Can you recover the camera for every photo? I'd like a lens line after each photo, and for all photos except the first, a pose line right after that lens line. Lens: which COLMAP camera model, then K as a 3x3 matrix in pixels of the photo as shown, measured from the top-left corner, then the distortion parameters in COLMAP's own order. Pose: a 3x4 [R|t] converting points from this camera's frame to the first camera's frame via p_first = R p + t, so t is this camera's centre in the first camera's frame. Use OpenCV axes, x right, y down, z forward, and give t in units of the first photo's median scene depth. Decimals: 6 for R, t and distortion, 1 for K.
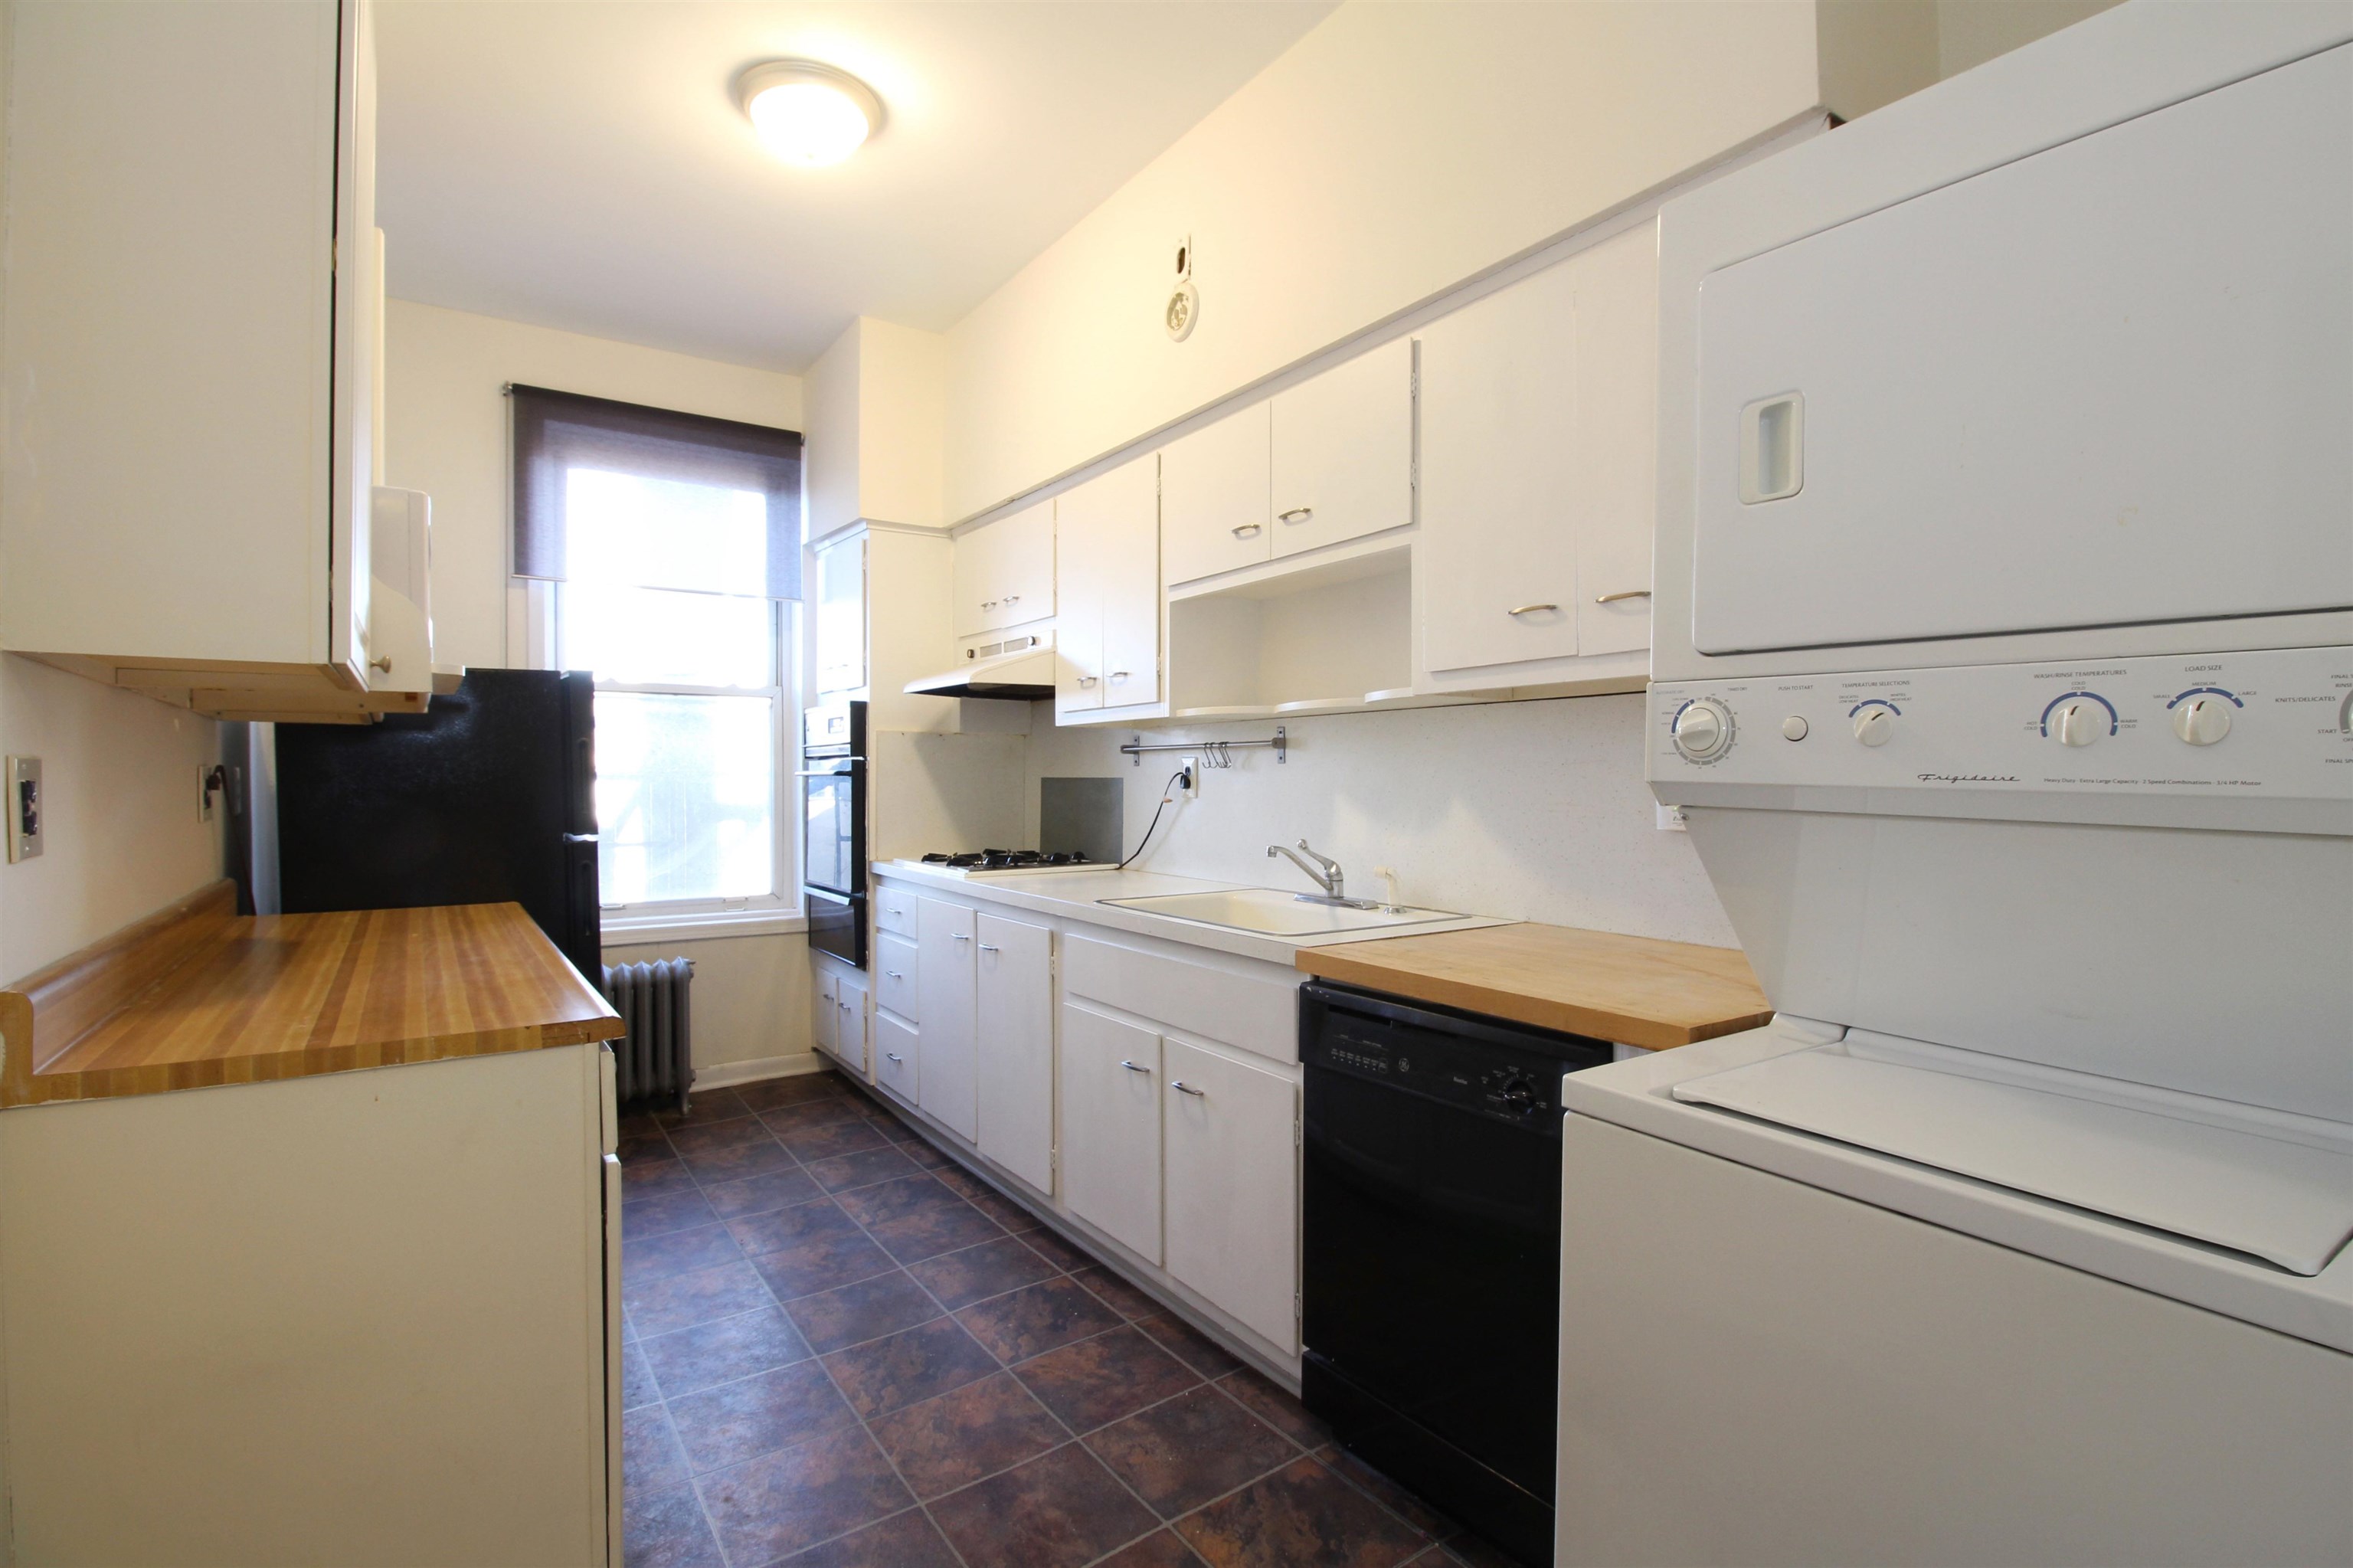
lens RADIAL K [[1096.0, 0, 1178.3], [0, 1096.0, 773.5], [0, 0, 1]] dist [0.001451, -0.011302]
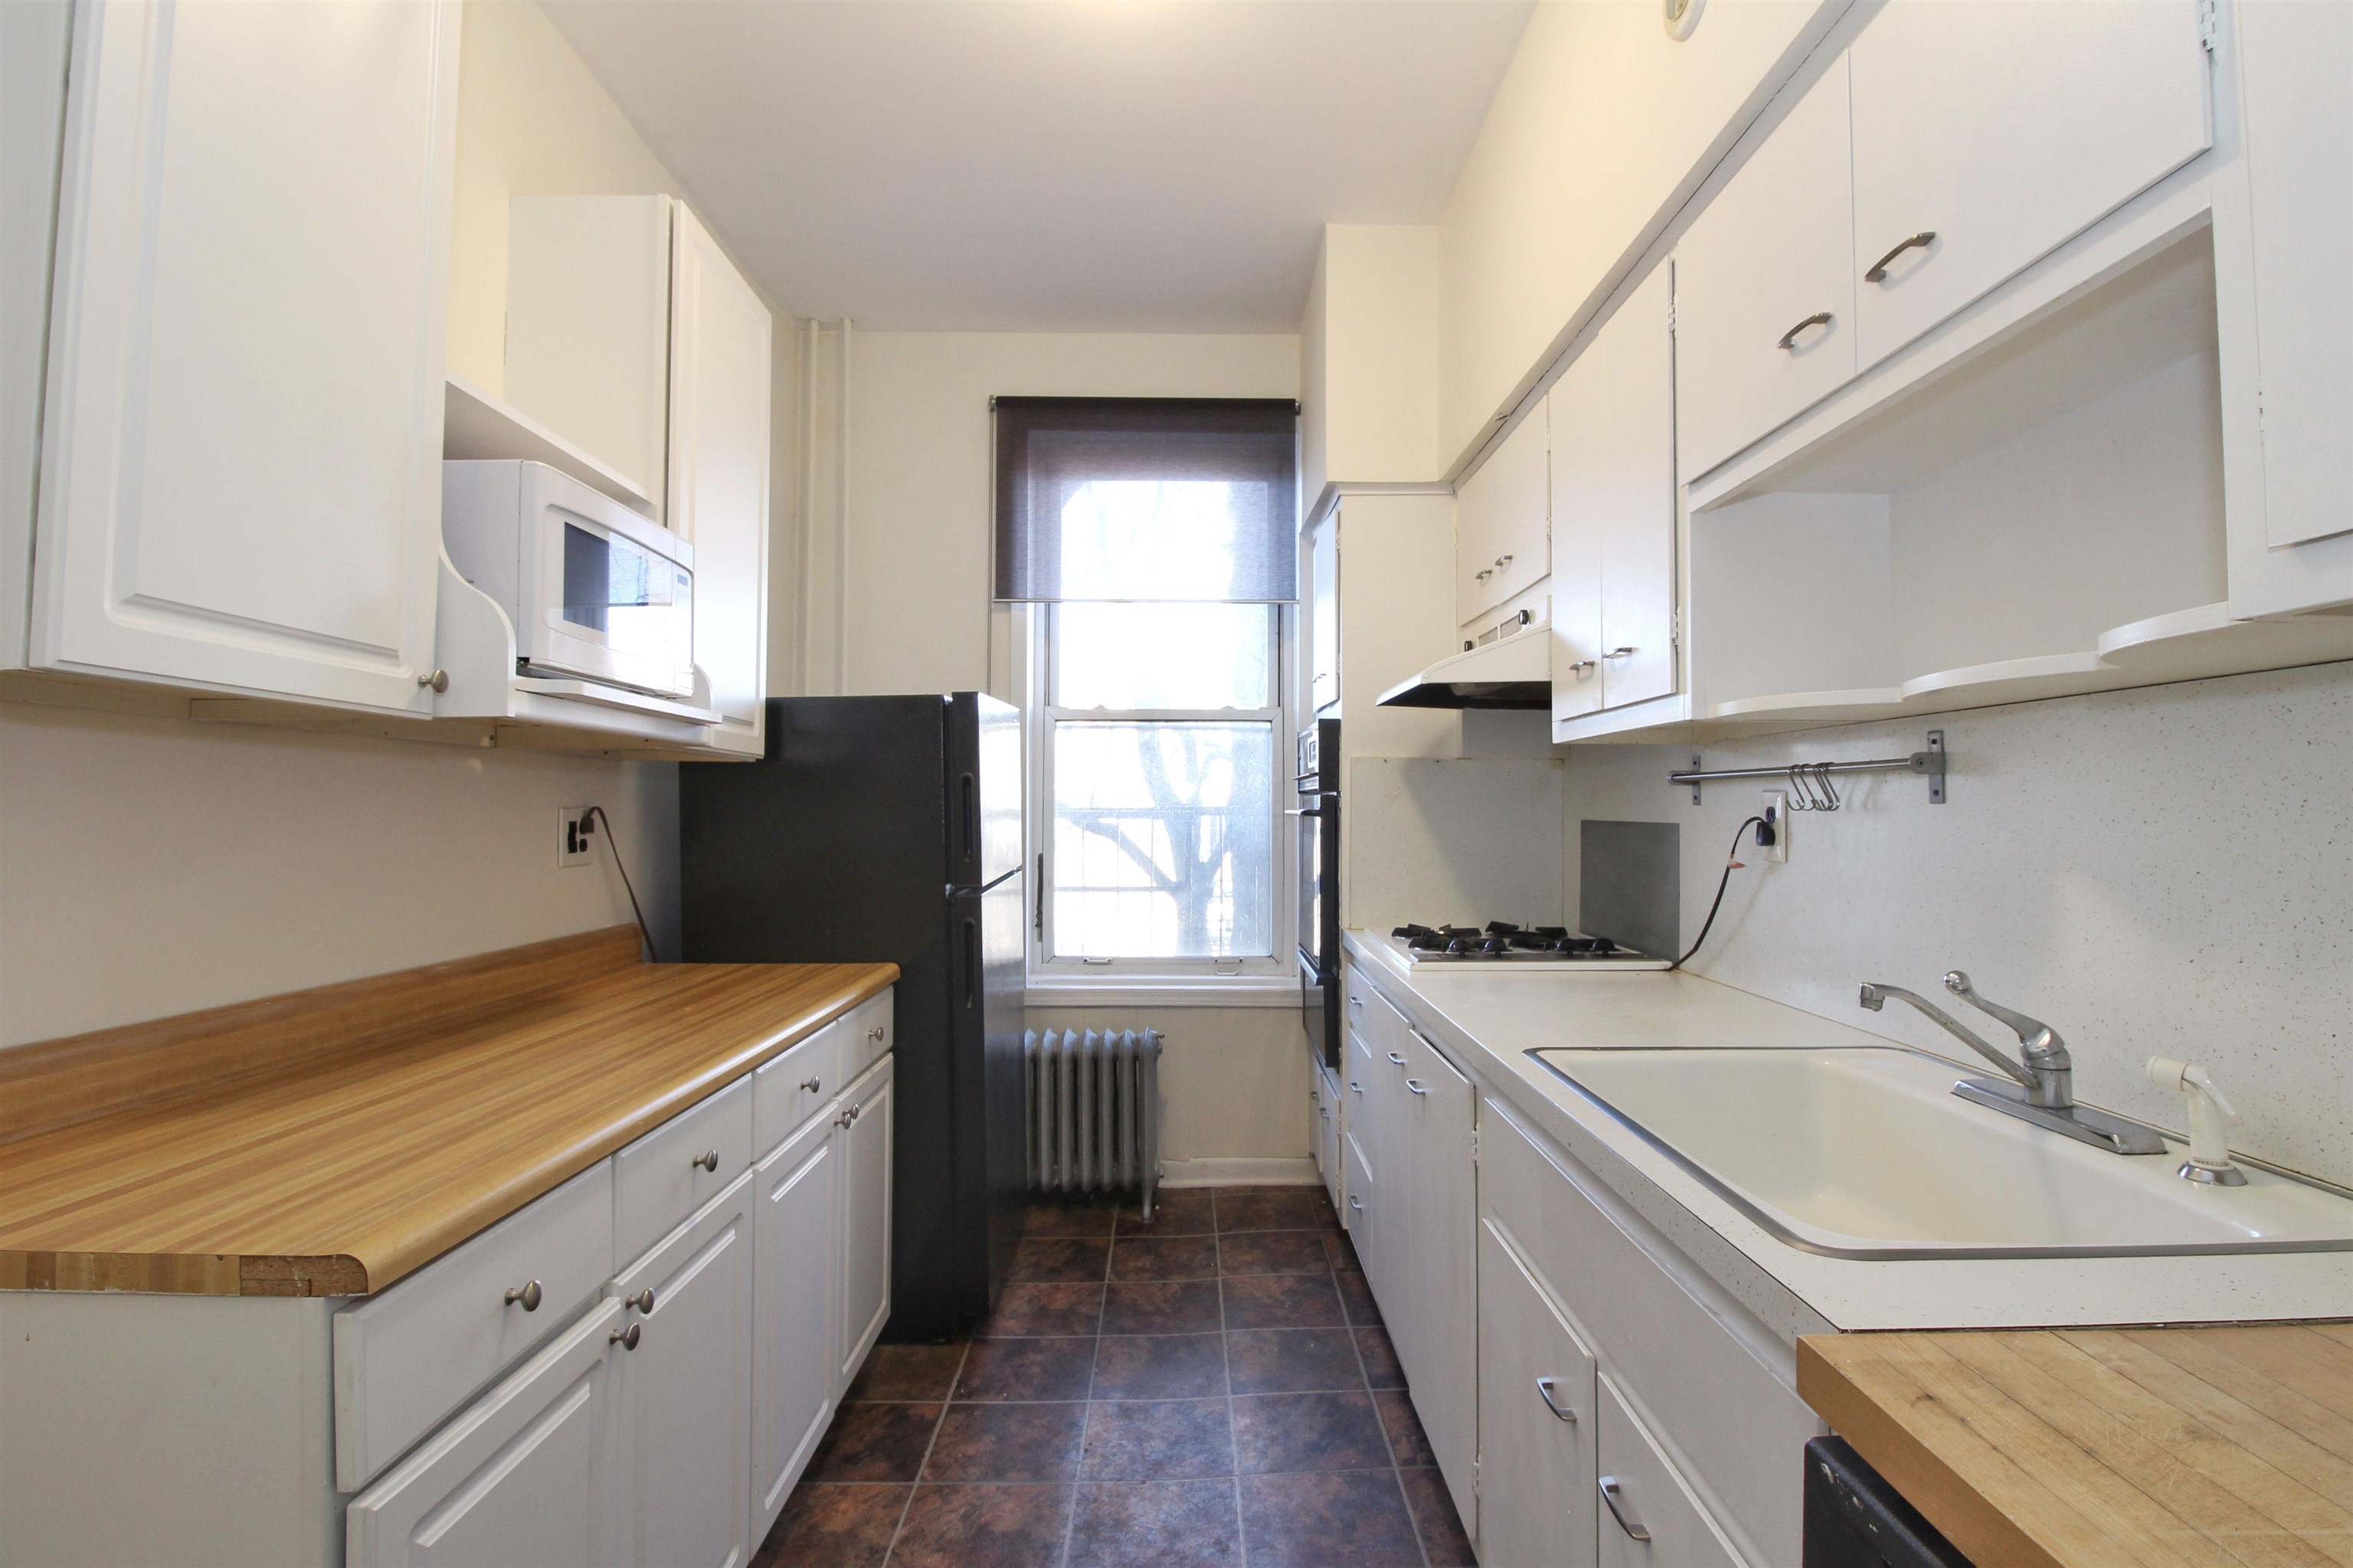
lens RADIAL K [[1166.3, 0, 1181.0], [0, 1166.3, 763.0], [0, 0, 1]] dist [0.000068, -0.015371]
pose [[0.837235, -0.018717, -0.546523, 0.075106], [-0.000859, 0.999368, -0.035541, -0.006605], [0.546843, 0.030226, 0.836690, 0.284600]]
